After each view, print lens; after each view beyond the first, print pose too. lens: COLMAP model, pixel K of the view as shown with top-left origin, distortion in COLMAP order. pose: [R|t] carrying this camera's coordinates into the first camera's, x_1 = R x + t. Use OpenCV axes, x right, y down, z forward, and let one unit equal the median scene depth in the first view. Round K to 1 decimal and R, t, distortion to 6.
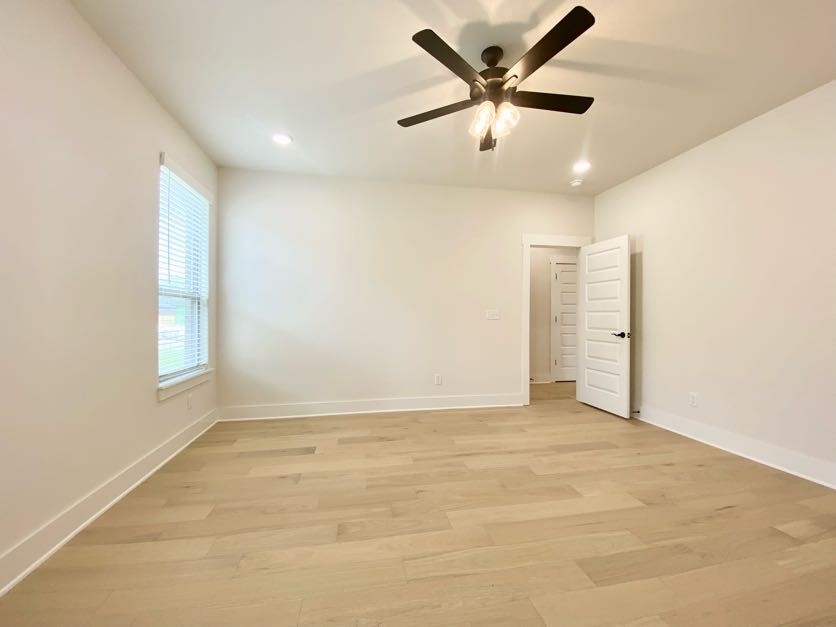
lens RADIAL K [[338.6, 0, 416.4], [0, 338.6, 316.2], [0, 0, 1]] dist [0.020579, -0.020731]
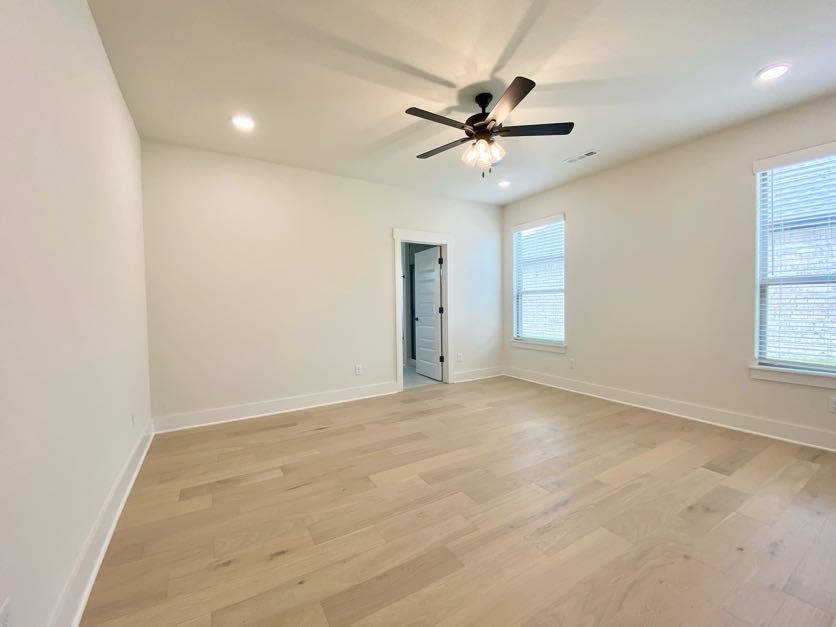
lens RADIAL K [[338.6, 0, 416.4], [0, 338.6, 316.2], [0, 0, 1]] dist [0.020579, -0.020731]
pose [[-0.937270, 0.024459, -0.347745, 0.763728], [0.014084, 0.999378, 0.032330, -0.015592], [0.348320, 0.025404, -0.937031, 1.778070]]
